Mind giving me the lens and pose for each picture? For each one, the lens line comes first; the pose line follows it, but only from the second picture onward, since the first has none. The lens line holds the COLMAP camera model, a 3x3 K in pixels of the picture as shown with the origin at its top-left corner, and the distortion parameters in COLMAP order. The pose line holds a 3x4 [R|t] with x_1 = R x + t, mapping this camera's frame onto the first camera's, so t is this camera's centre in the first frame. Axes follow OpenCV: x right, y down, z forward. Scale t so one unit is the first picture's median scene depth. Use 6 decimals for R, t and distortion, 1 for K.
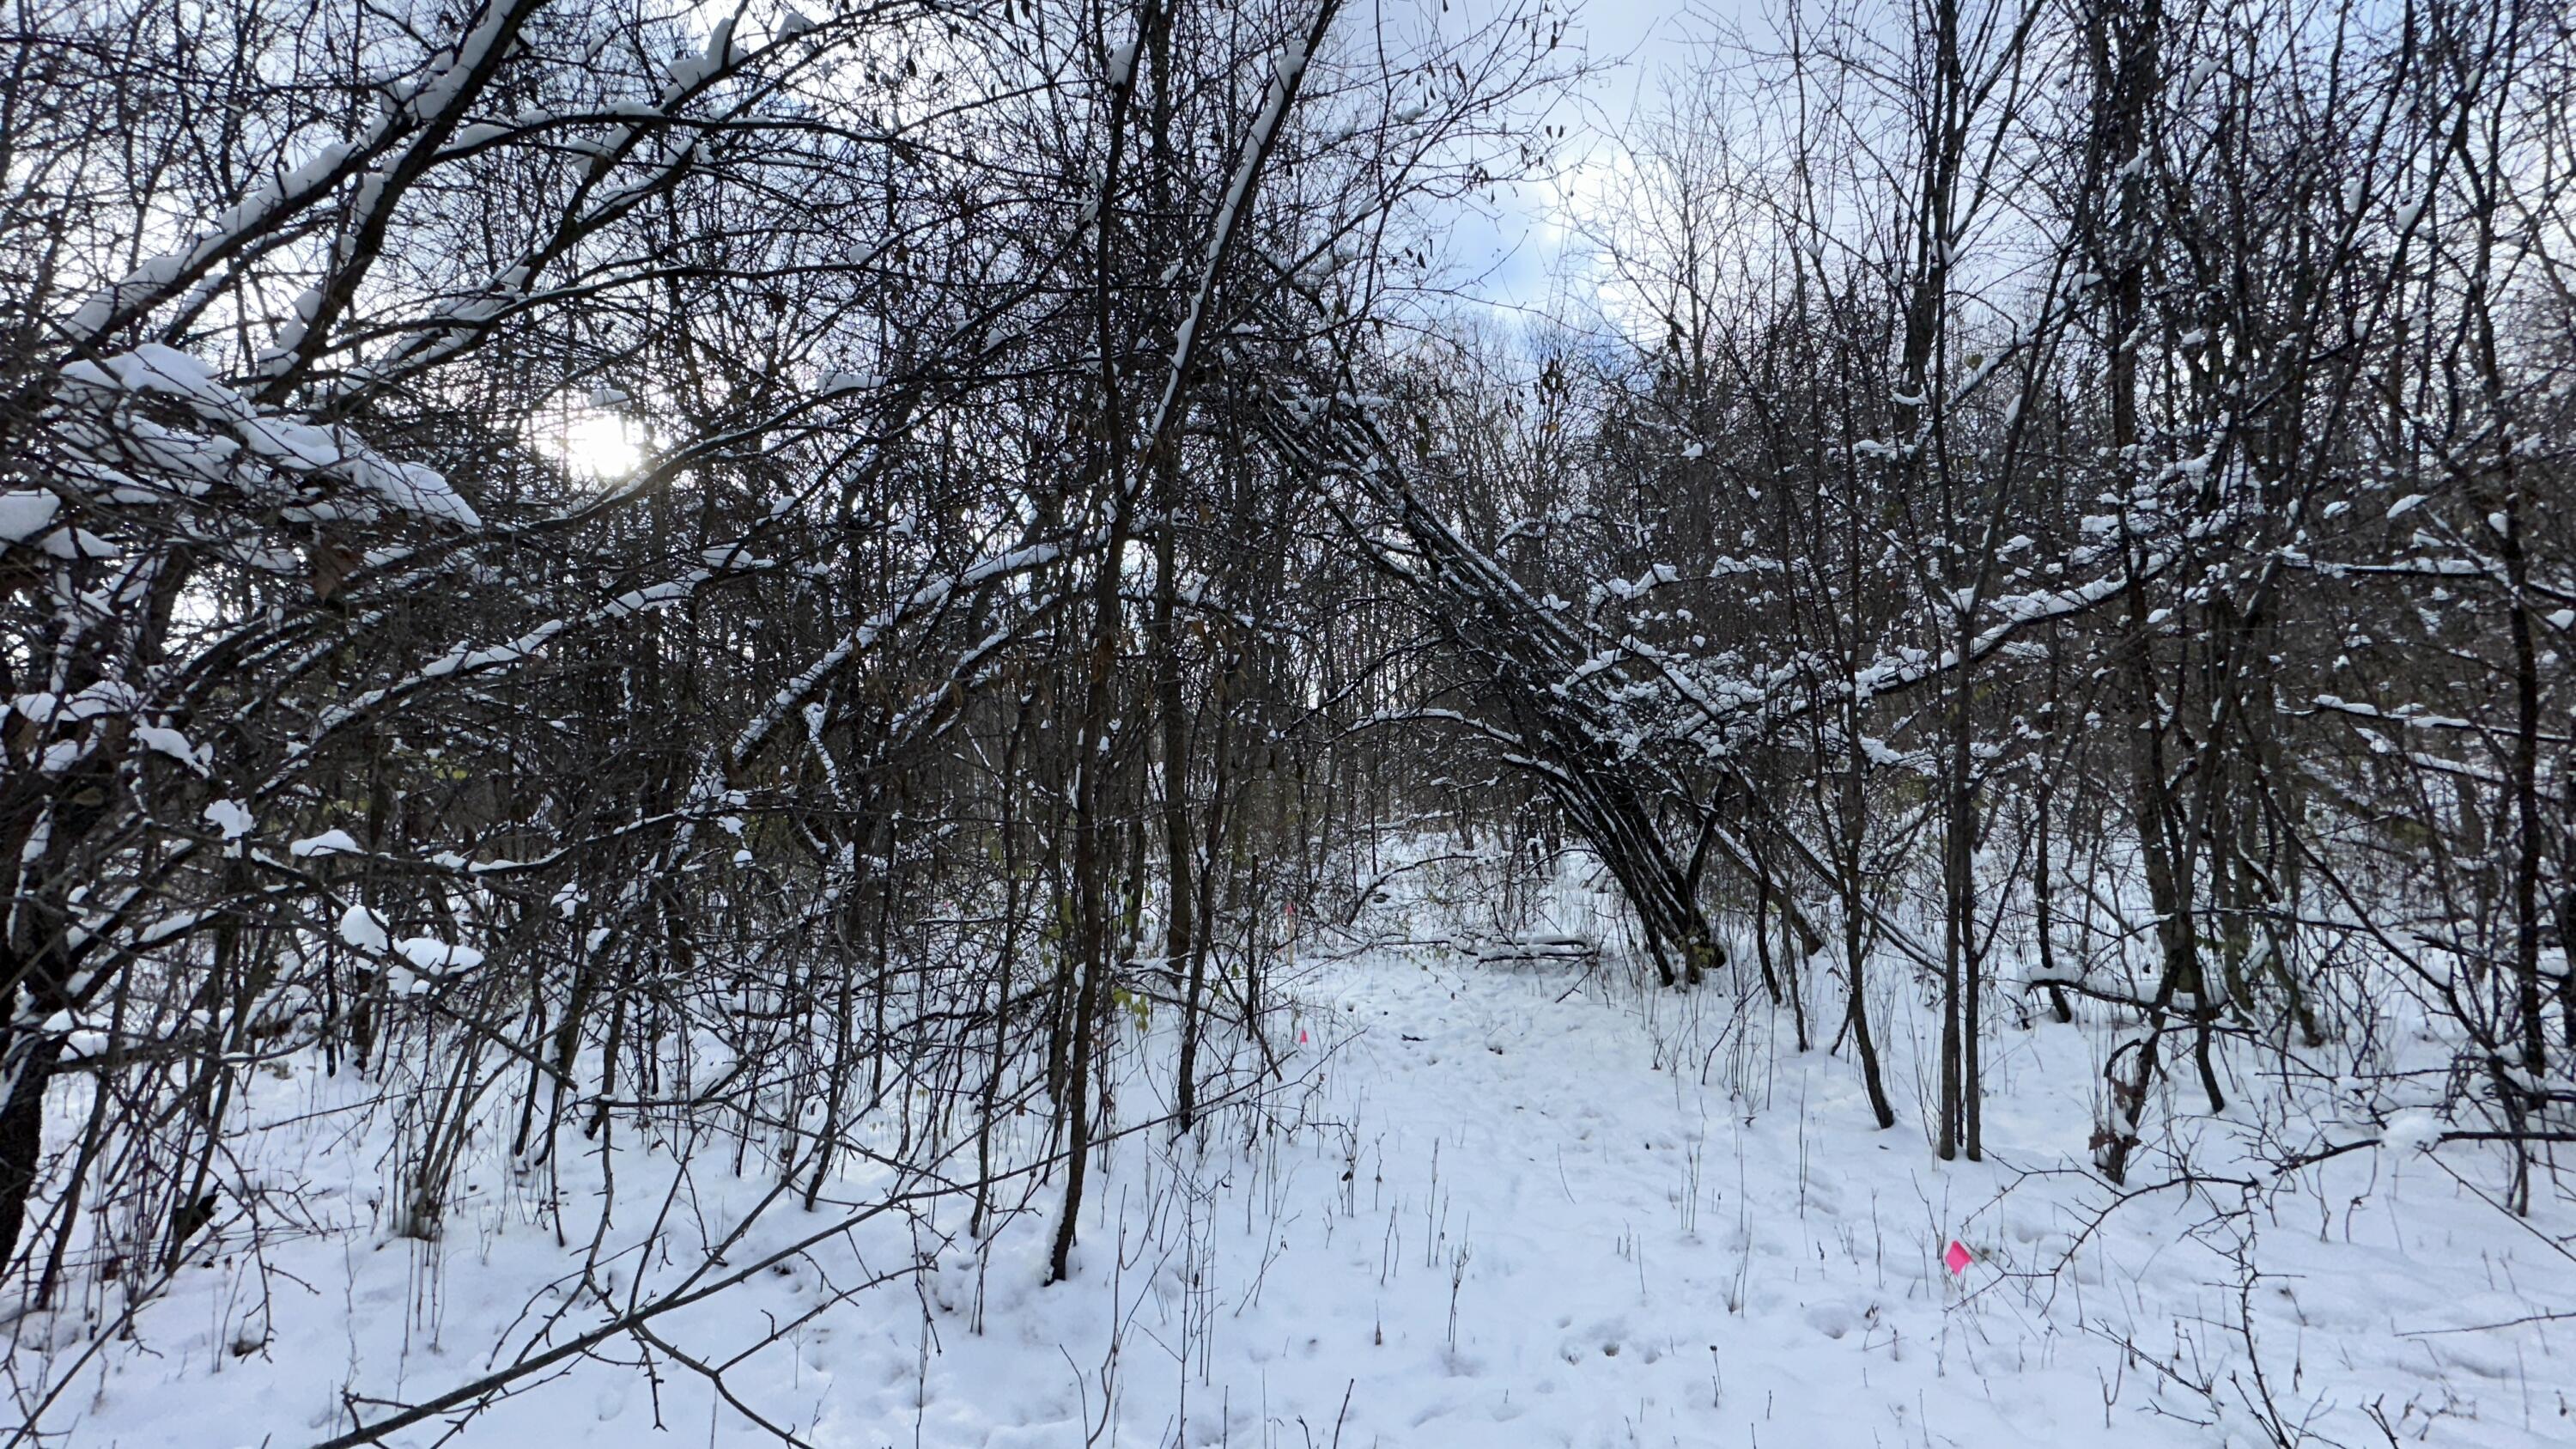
lens RADIAL K [[1023.6, 0, 1288.9], [0, 1023.6, 721.5], [0, 0, 1]] dist [0.000654, -0.000327]
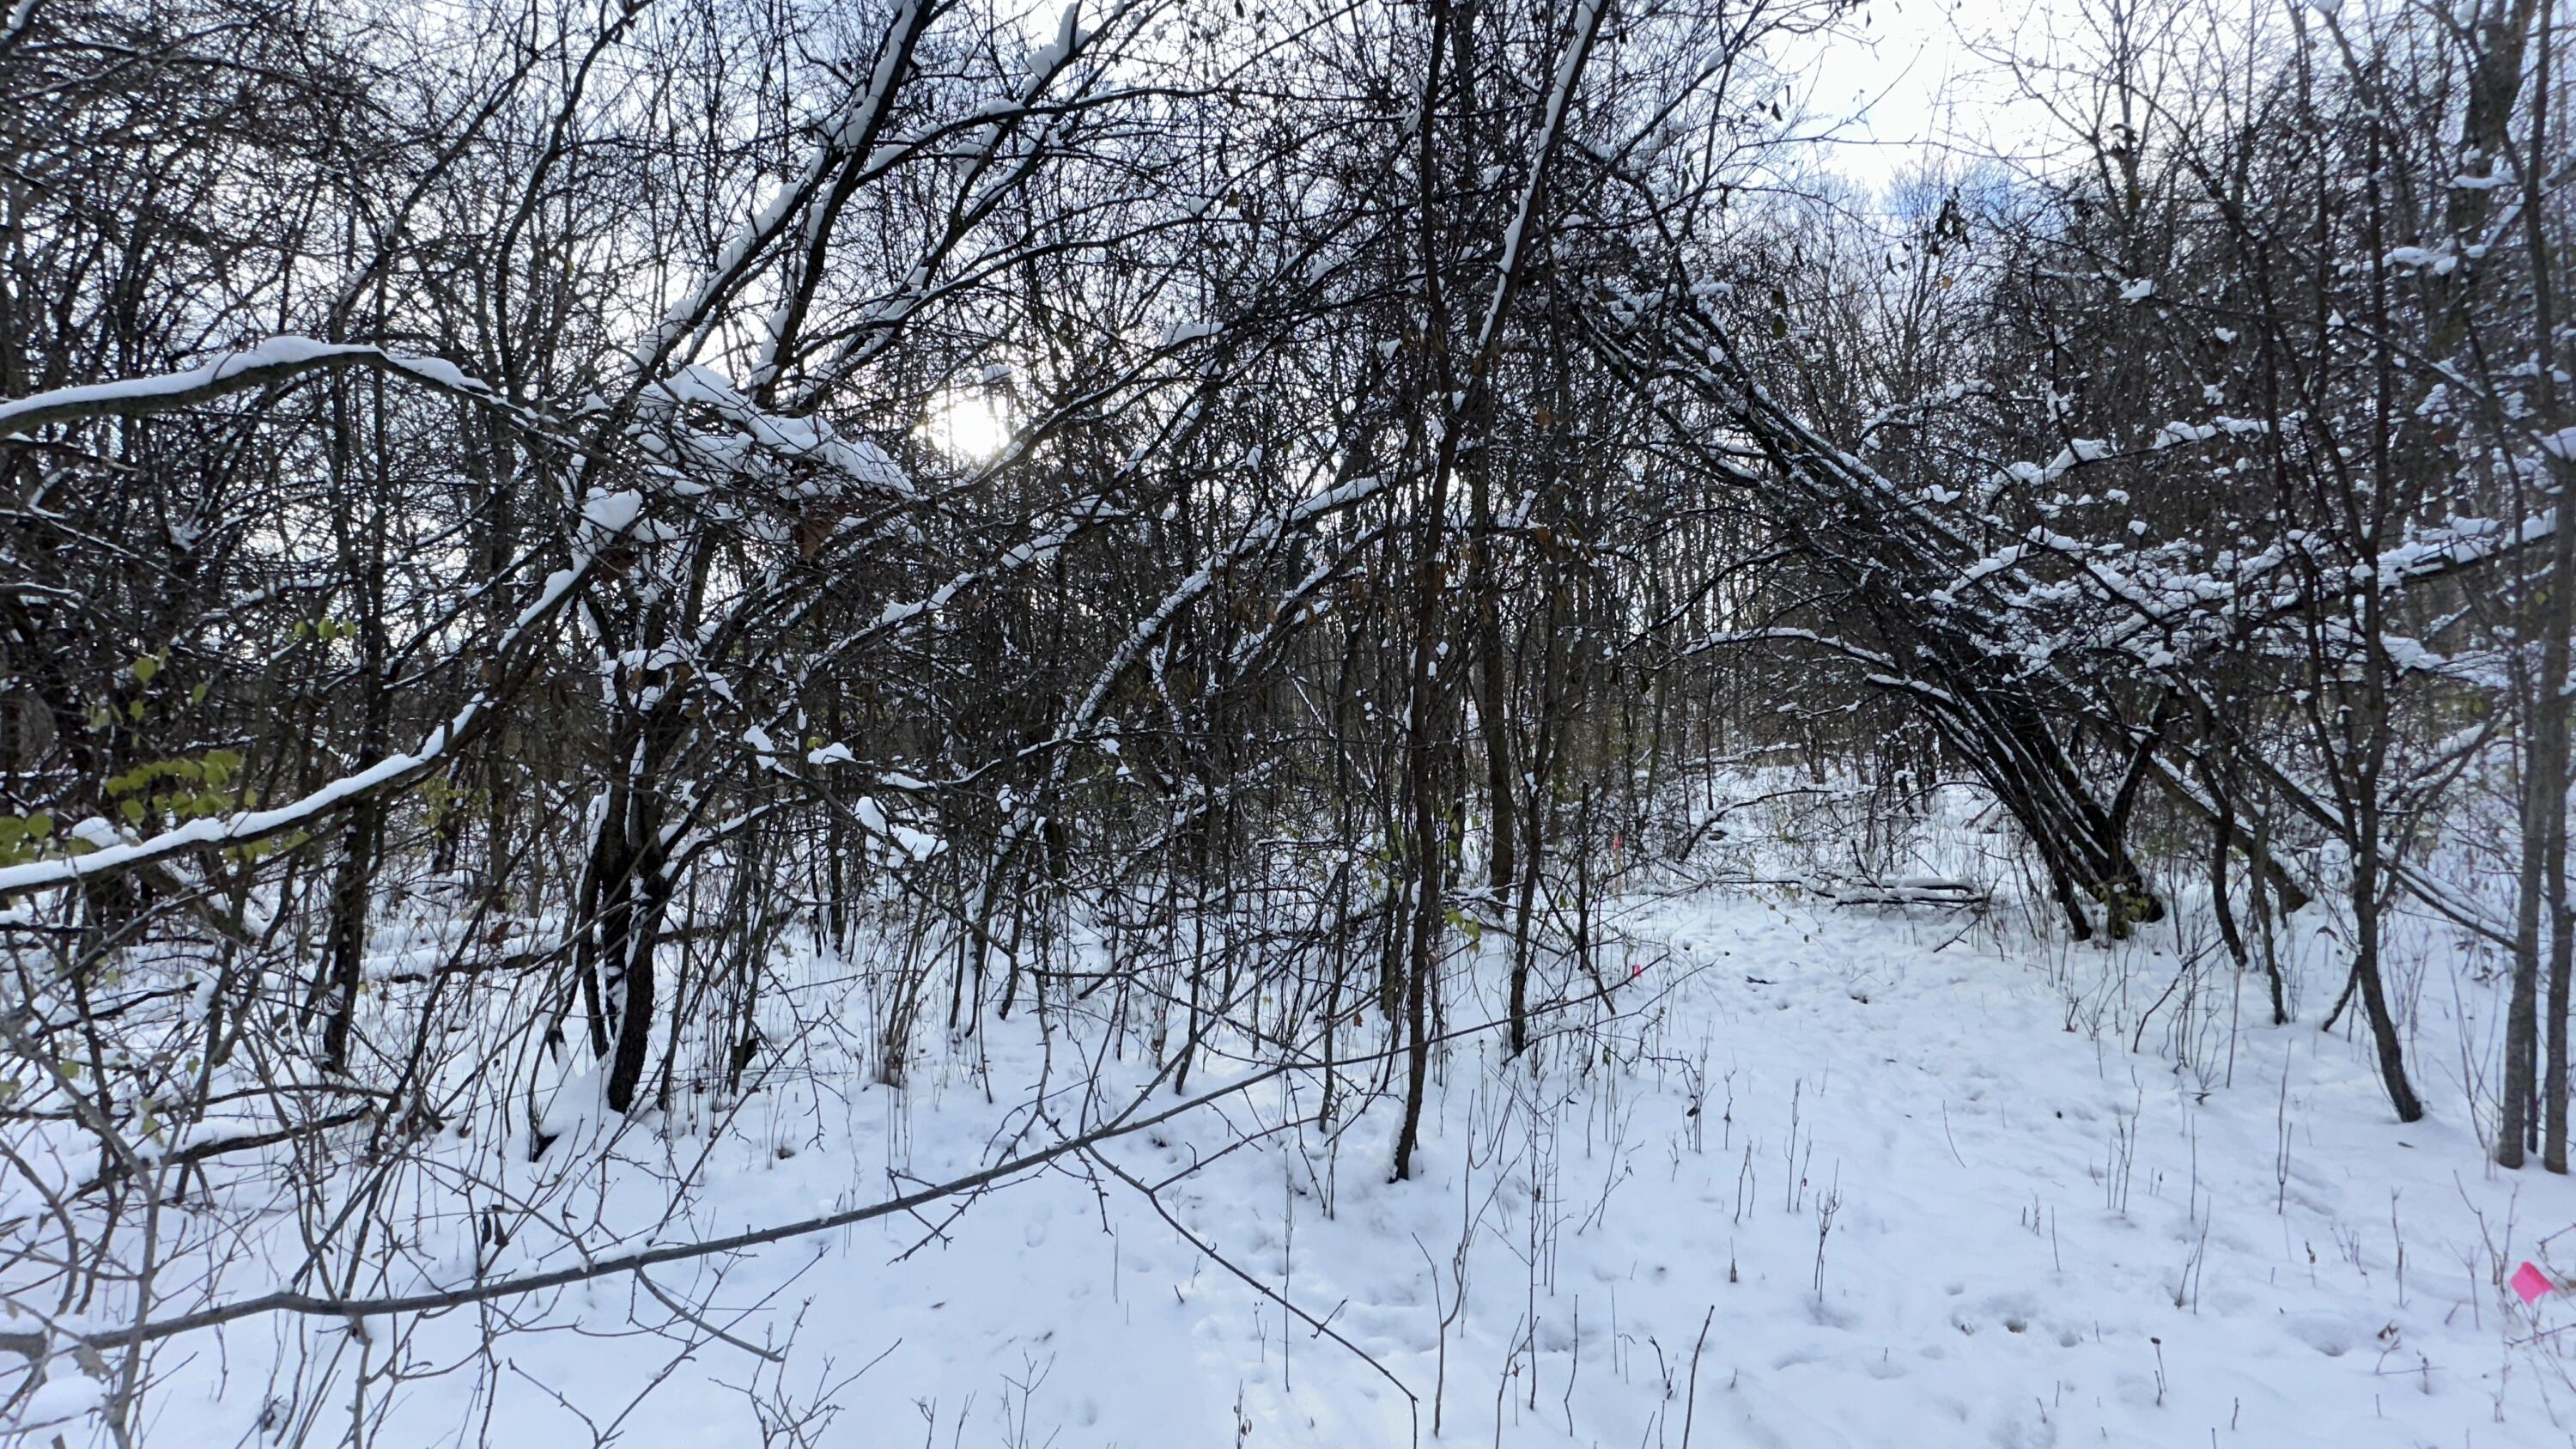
lens RADIAL K [[1023.6, 0, 1287.4], [0, 1023.6, 722.8], [0, 0, 1]] dist [0.000654, -0.000327]
pose [[0.953945, -0.014706, -0.299622, -0.011264], [0.033660, 0.997738, 0.058196, 0.008545], [0.298088, -0.065601, 0.952281, -0.005794]]
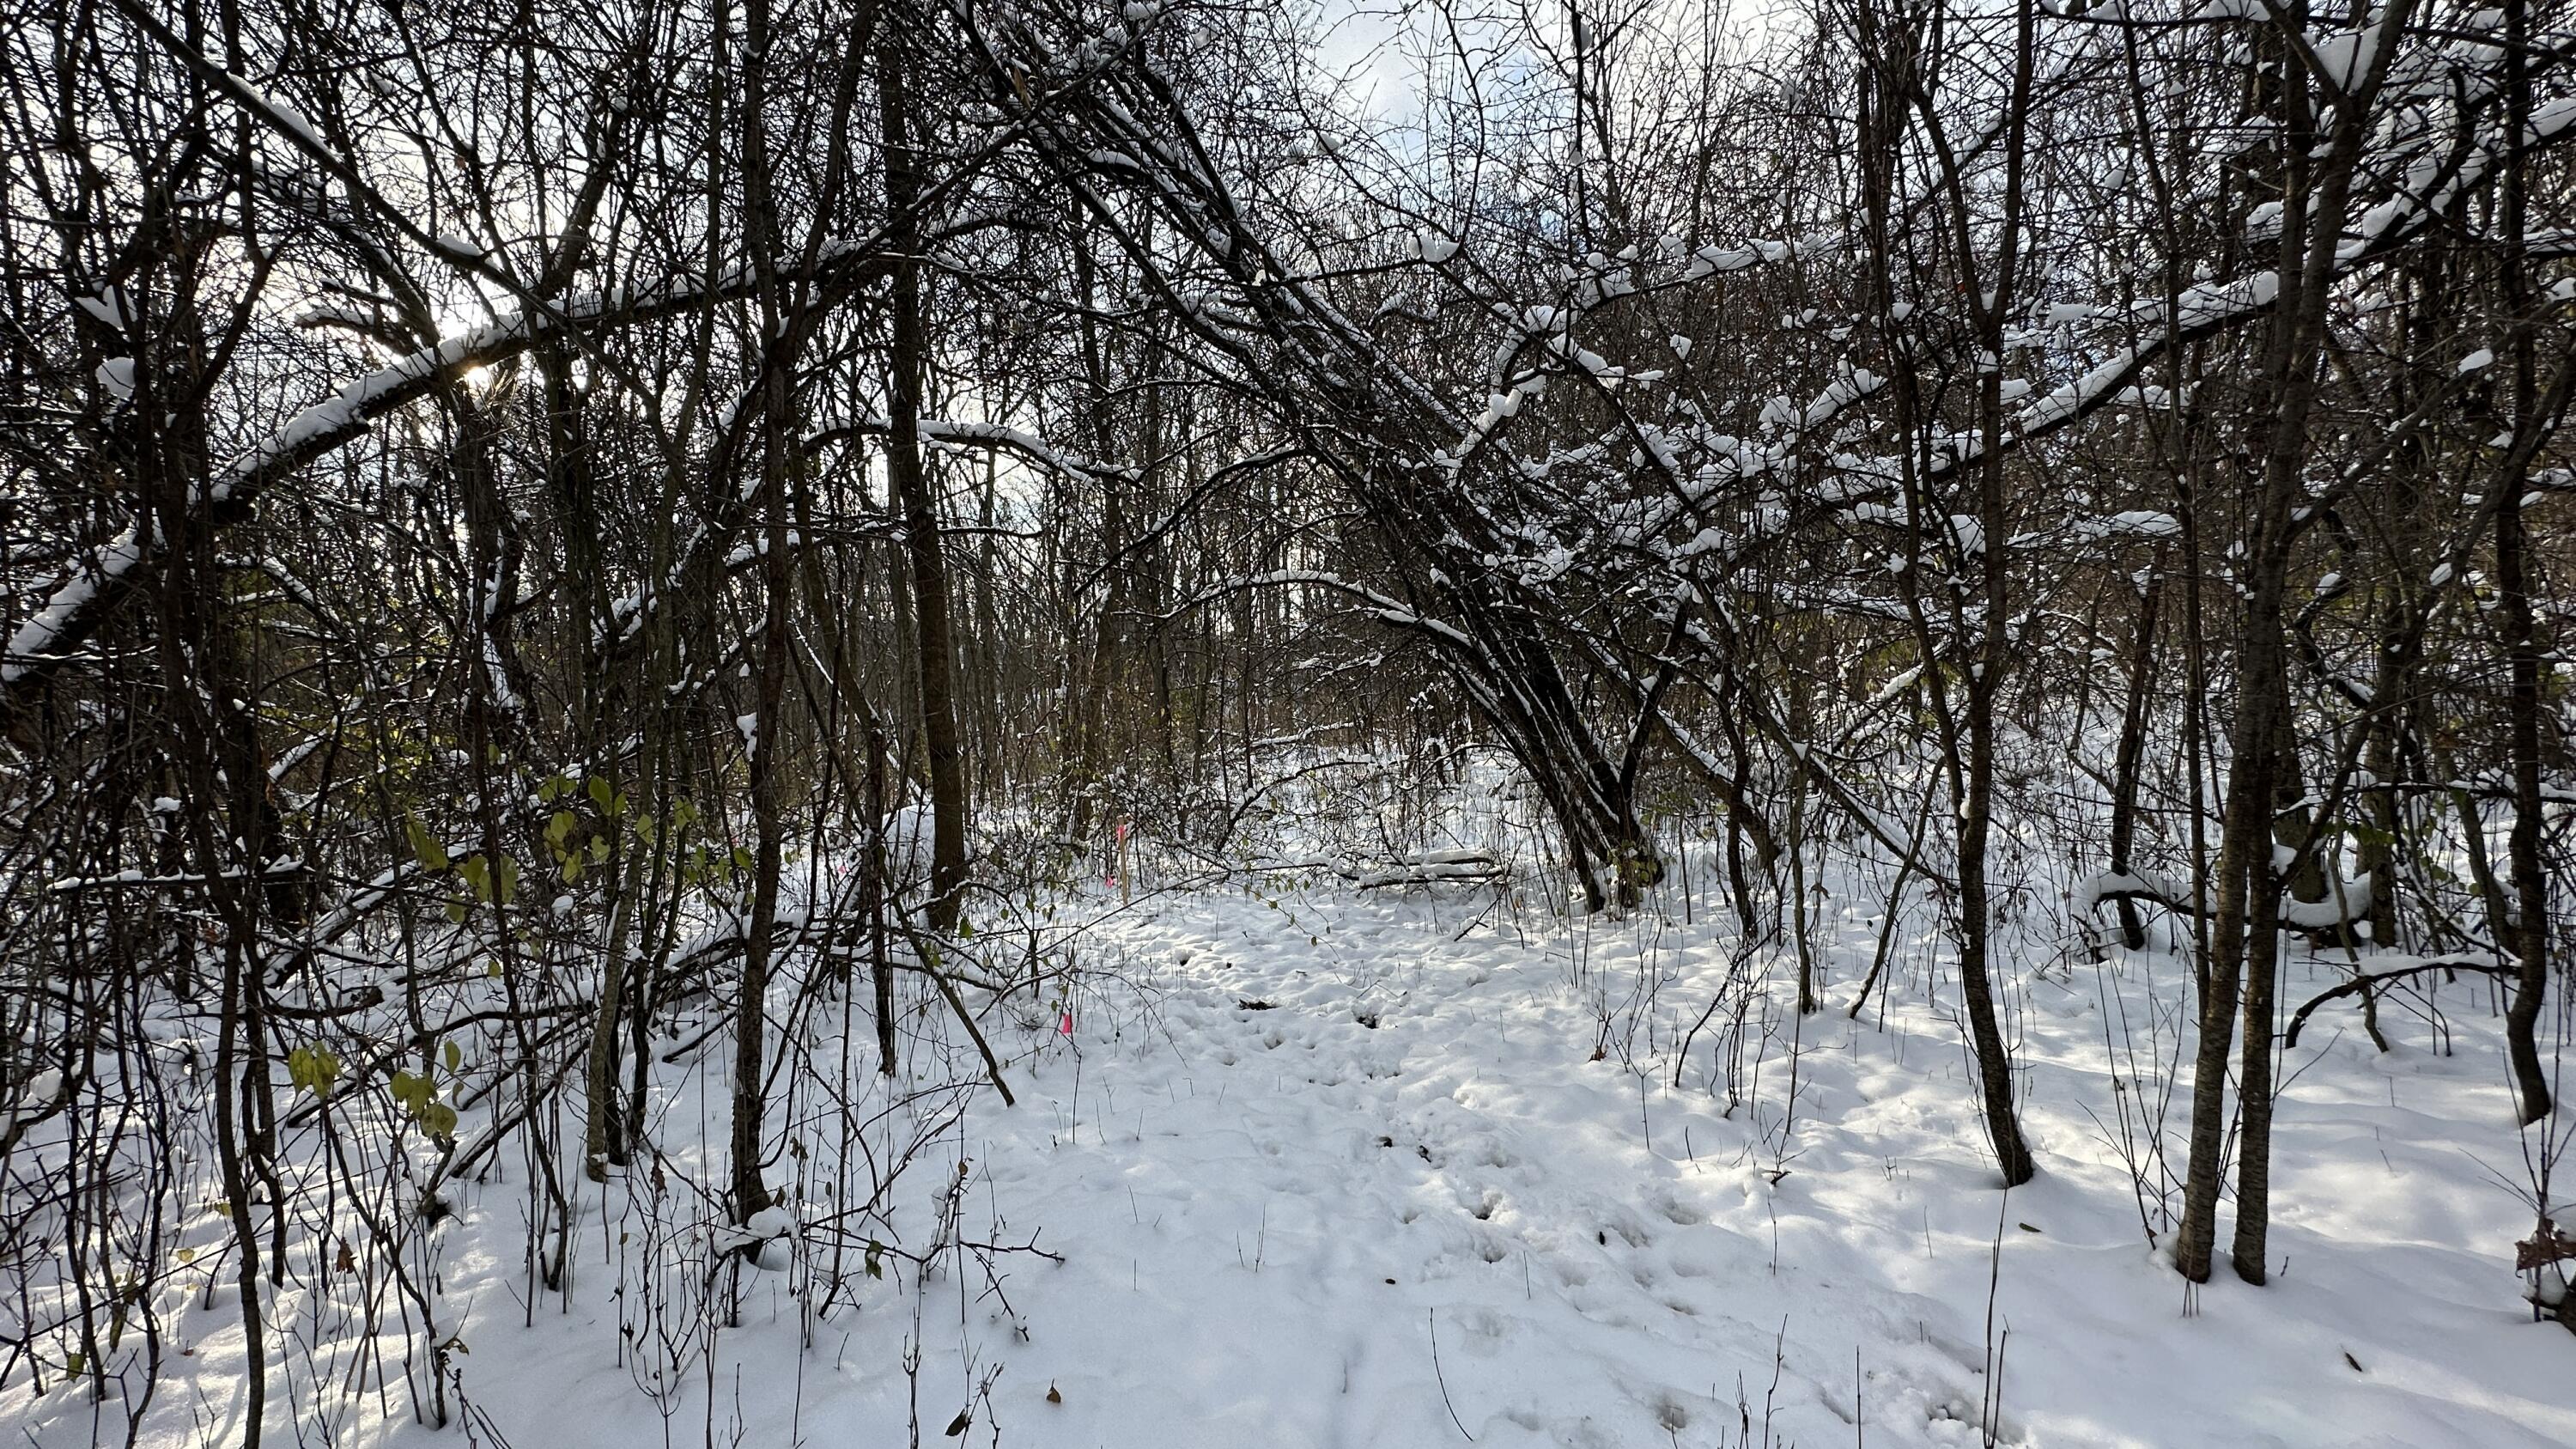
lens RADIAL K [[1023.6, 0, 1288.8], [0, 1023.6, 728.1], [0, 0, 1]] dist [0.000654, -0.000327]
pose [[0.996239, -0.027348, 0.082215, 0.149452], [0.020490, 0.996328, 0.083133, 0.096827], [-0.084187, -0.081136, 0.993141, 0.503565]]
